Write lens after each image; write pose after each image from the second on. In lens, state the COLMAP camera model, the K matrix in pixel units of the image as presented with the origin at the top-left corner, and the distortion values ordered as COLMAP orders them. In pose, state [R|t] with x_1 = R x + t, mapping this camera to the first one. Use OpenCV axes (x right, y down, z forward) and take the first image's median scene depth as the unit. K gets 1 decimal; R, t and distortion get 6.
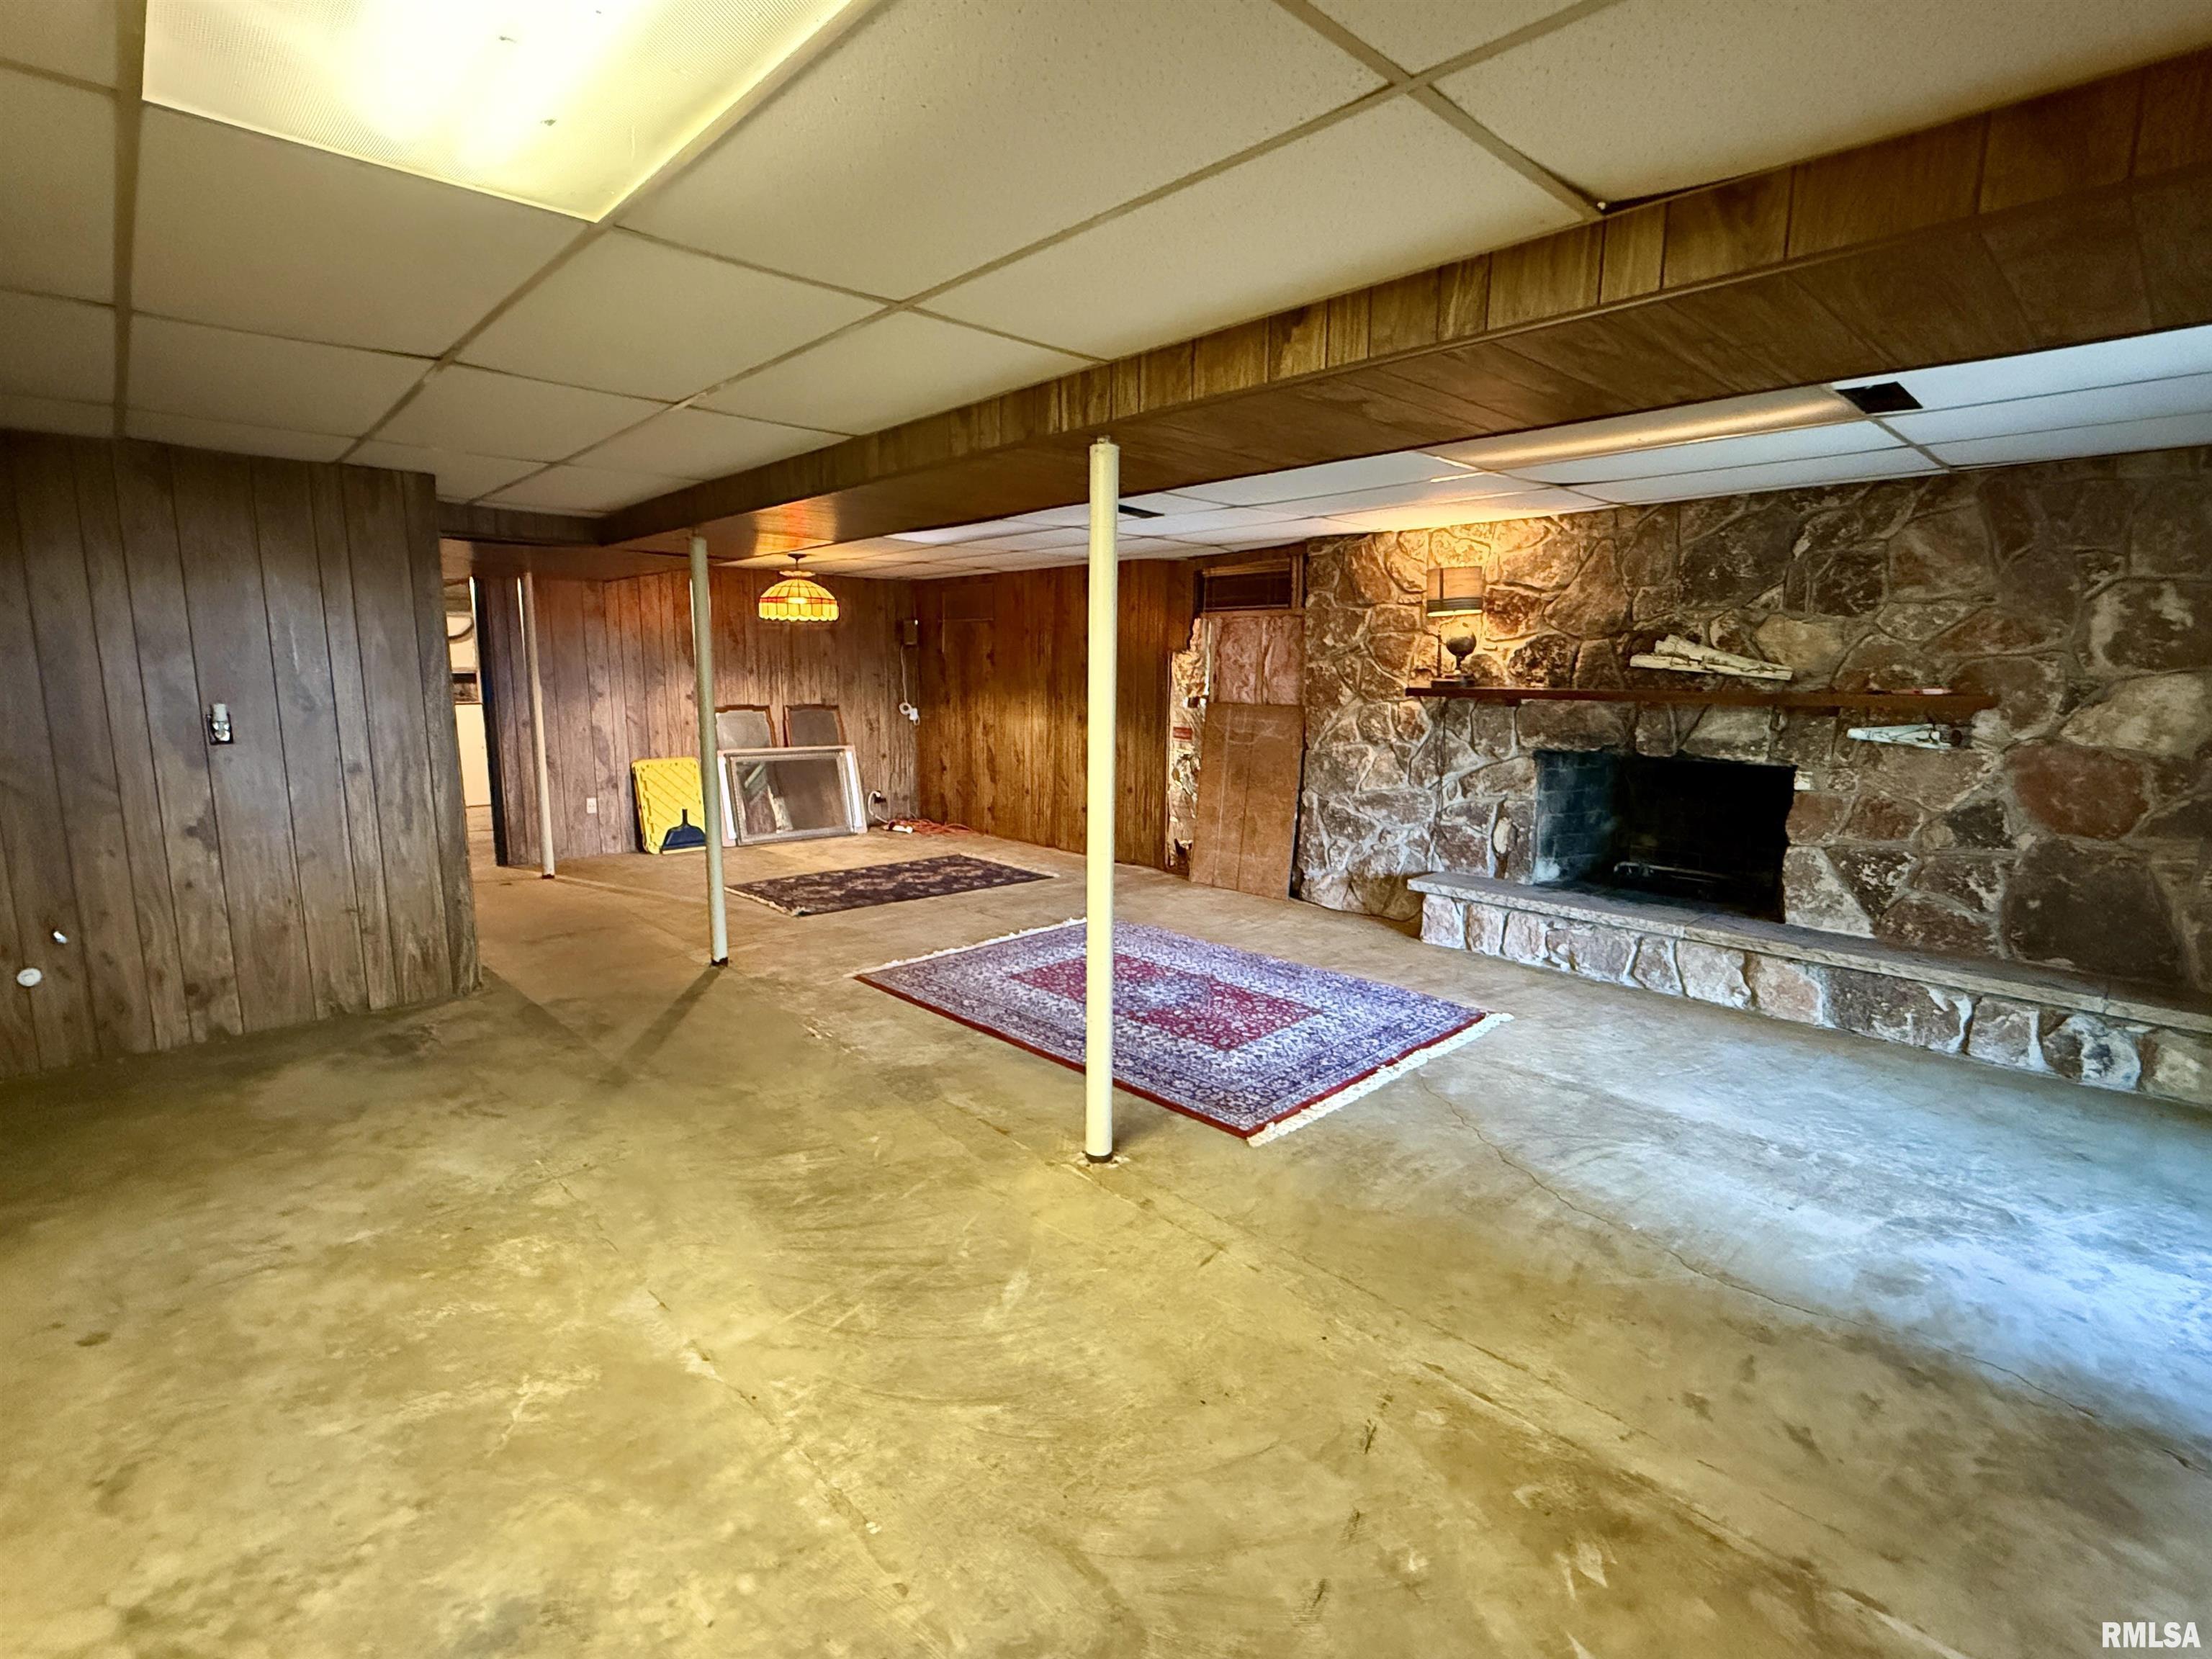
lens RADIAL K [[1045.9, 0, 1101.4], [0, 1045.9, 830.7], [0, 0, 1]] dist [0.001302, 0.000131]
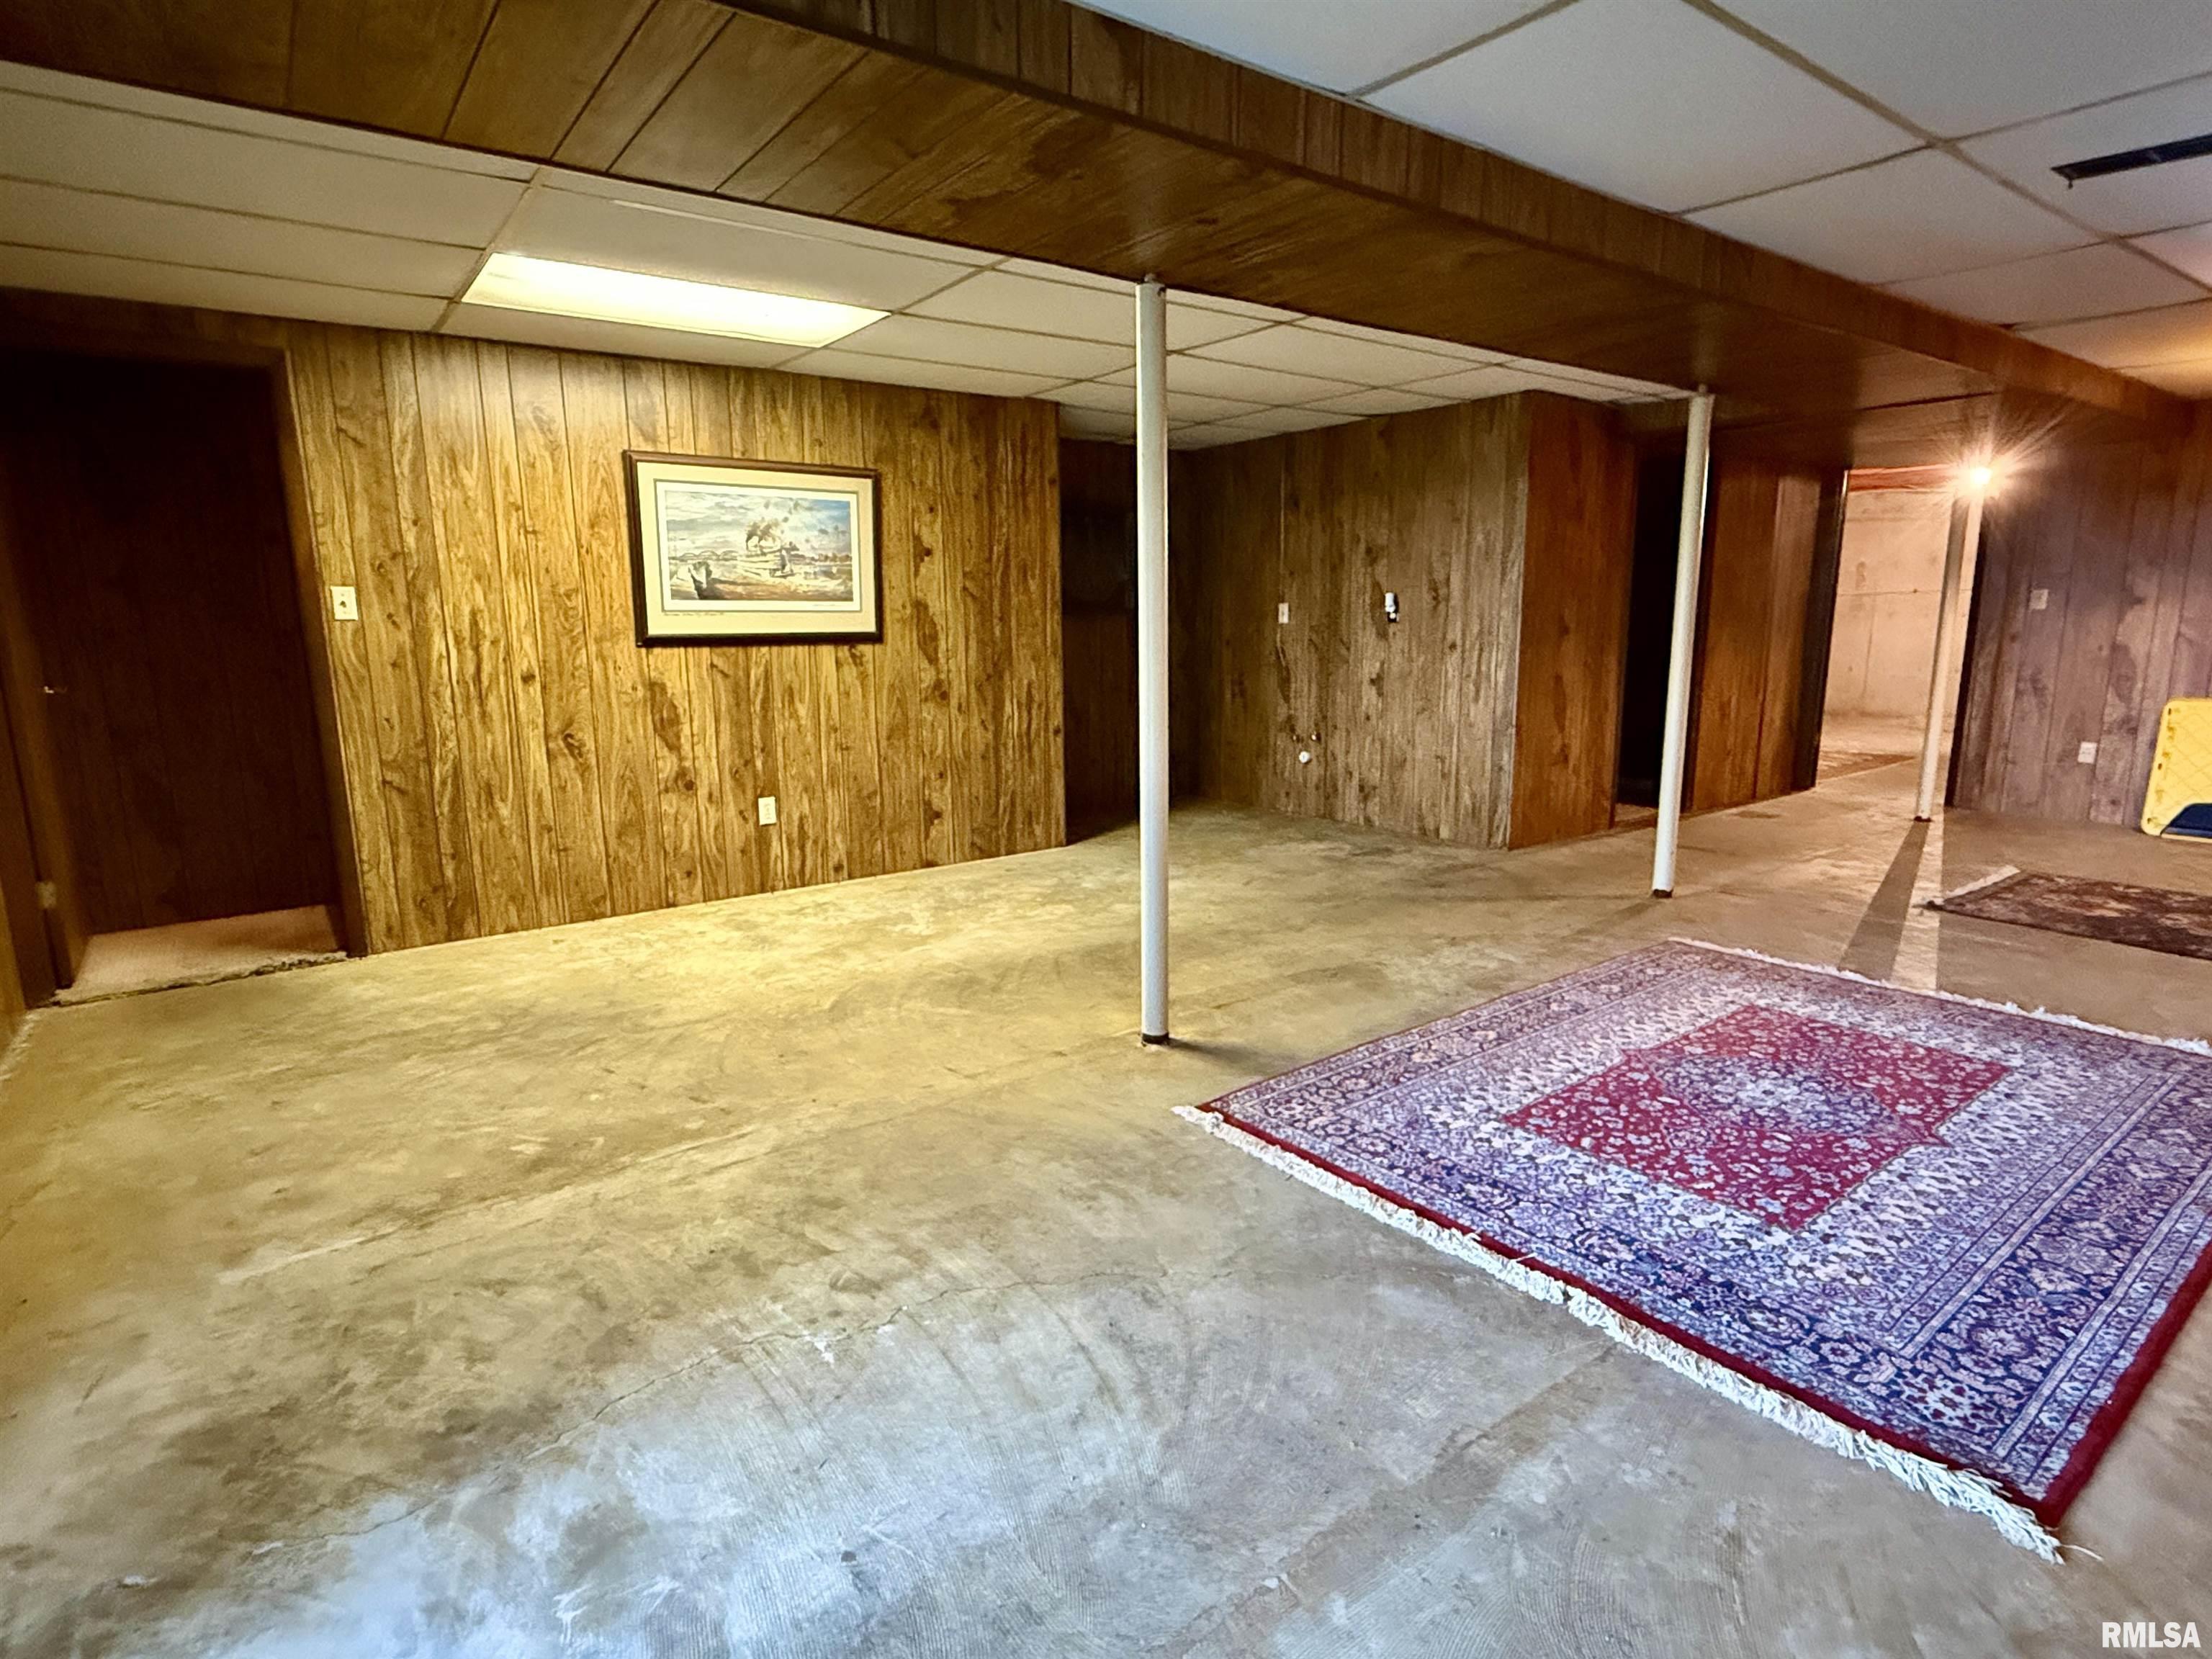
lens RADIAL K [[1149.0, 0, 1102.4], [0, 1149.0, 840.3], [0, 0, 1]] dist [-0.001946, -0.000323]
pose [[-0.113826, 0.191599, -0.974850, 0.811131], [-0.146247, 0.967307, 0.207193, -0.063486], [0.982678, 0.166153, -0.082084, 0.813786]]
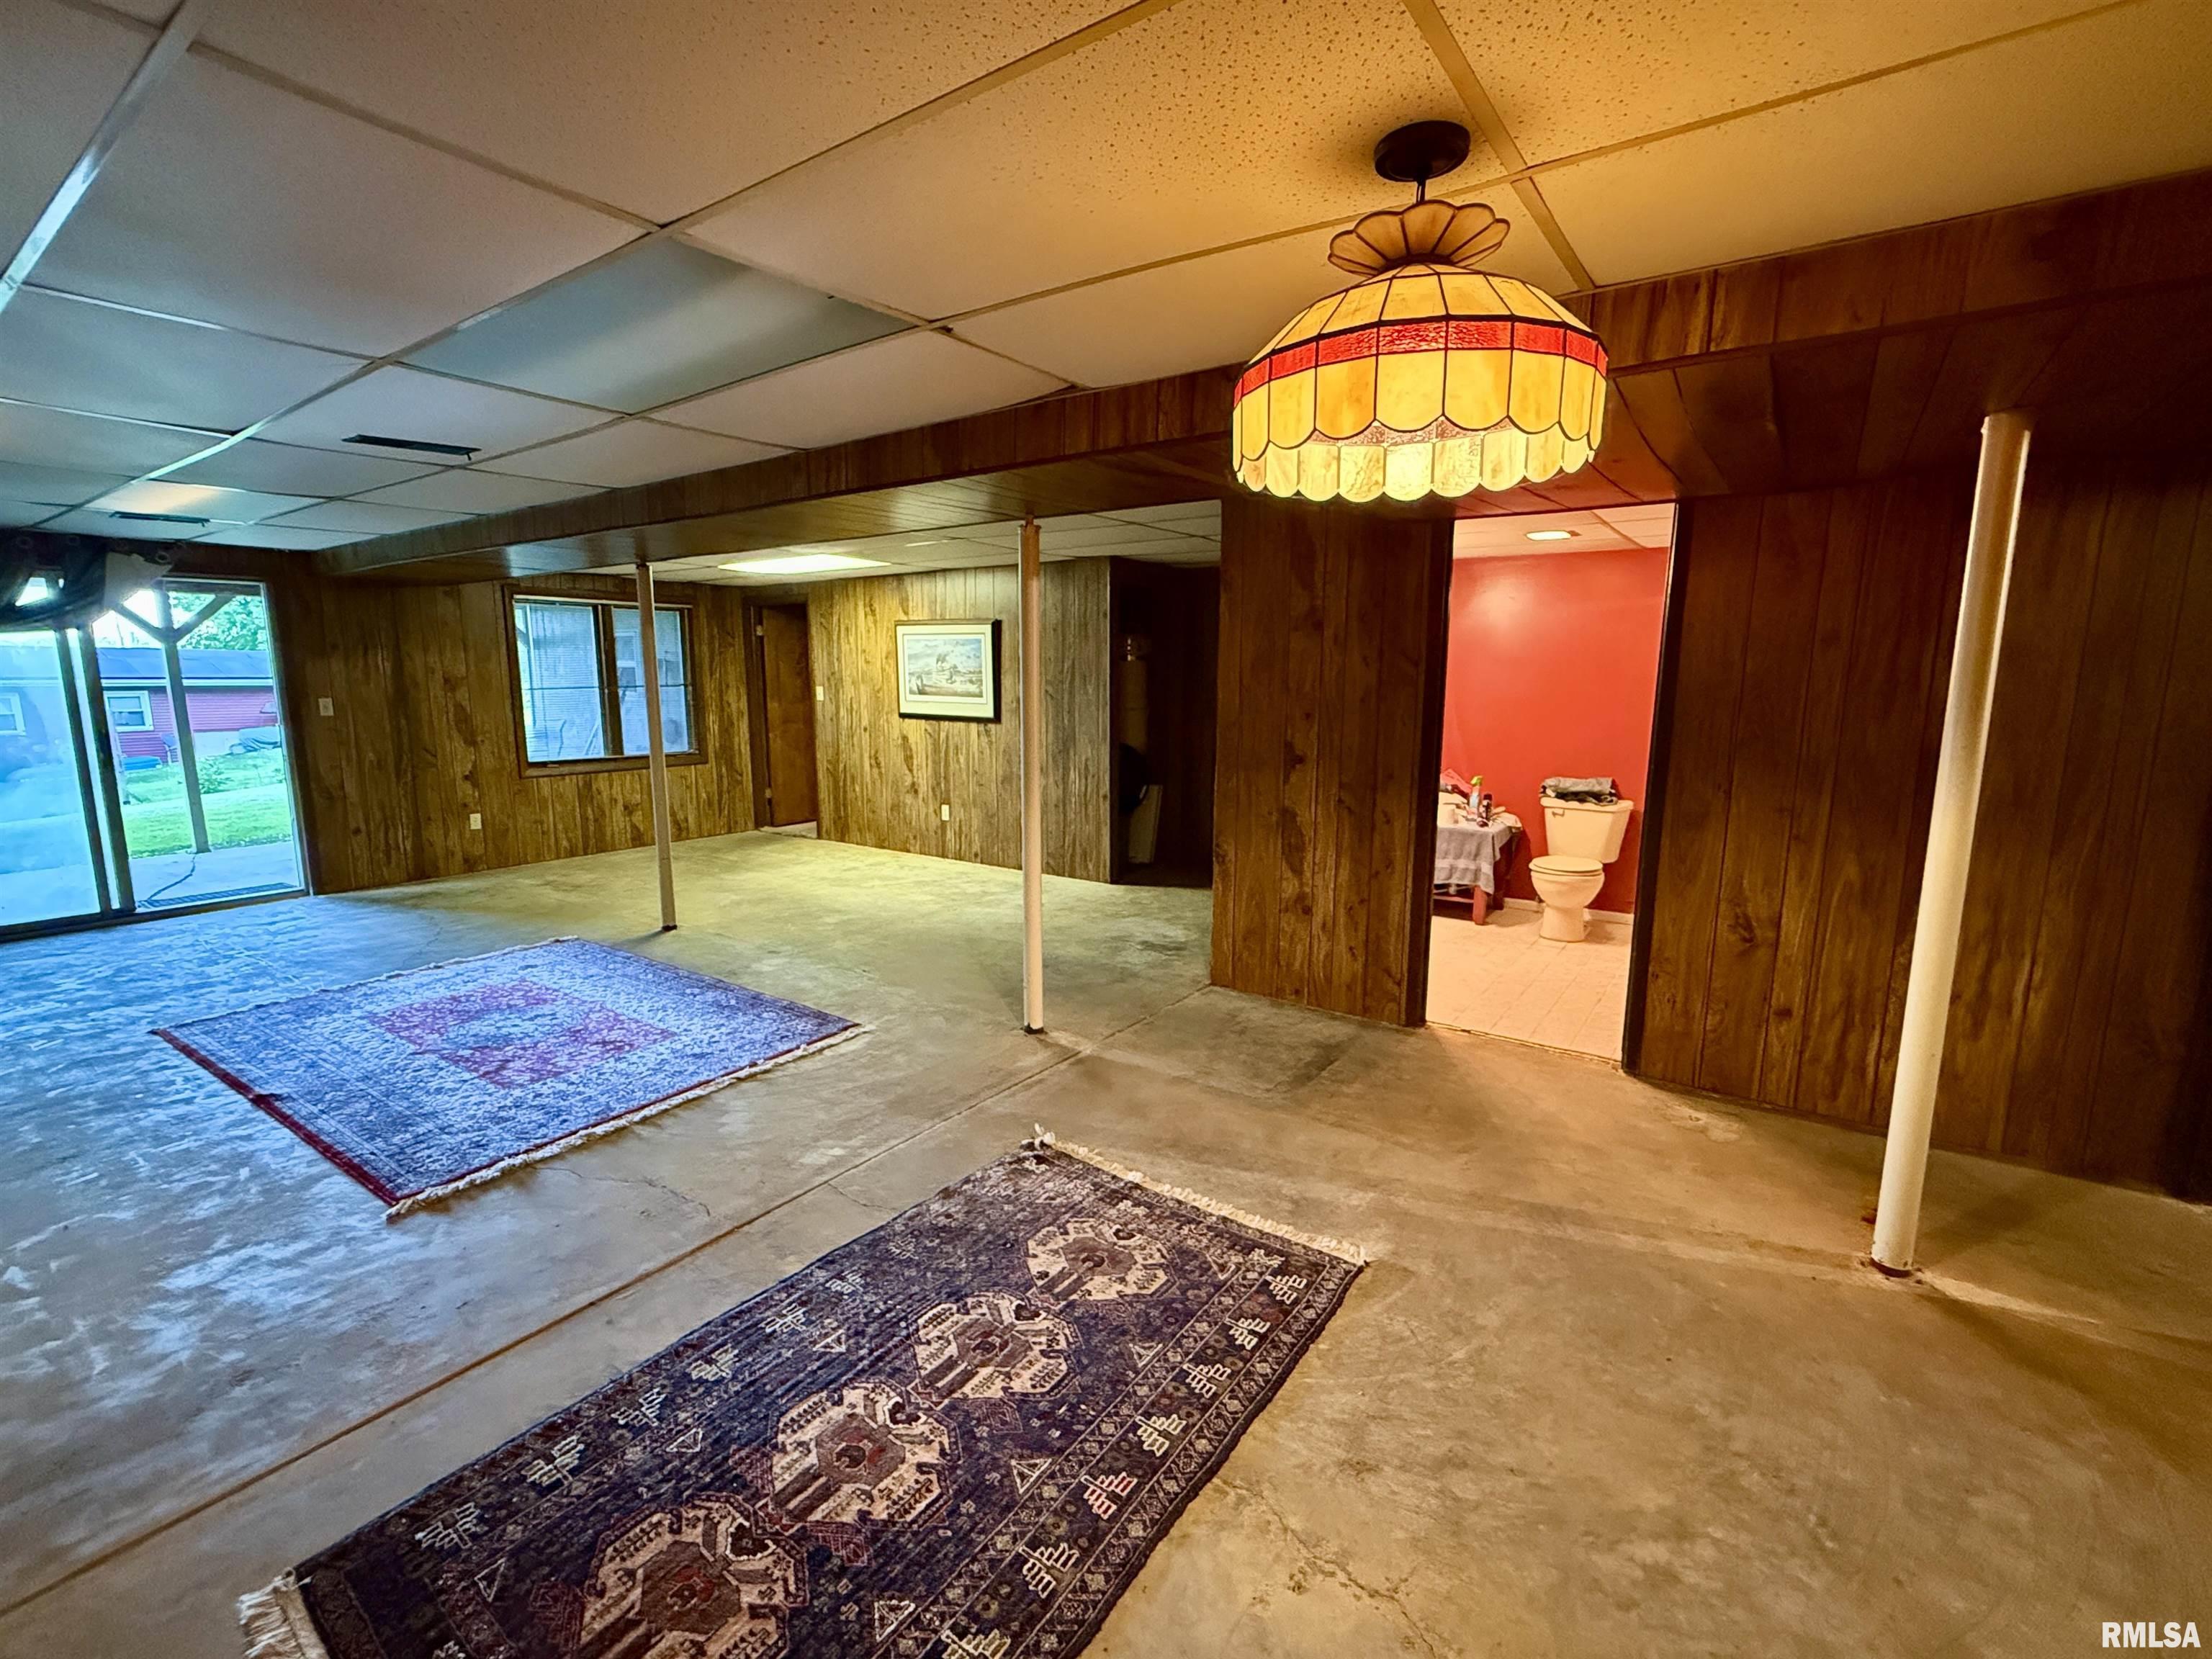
lens RADIAL K [[985.6, 0, 1108.7], [0, 985.6, 823.8], [0, 0, 1]] dist [0.000443, 0.000057]
pose [[-0.979441, 0.026252, -0.200017, -0.356602], [-0.036824, 0.951571, 0.305215, -0.369562], [0.198343, 0.306305, -0.931041, 2.258721]]
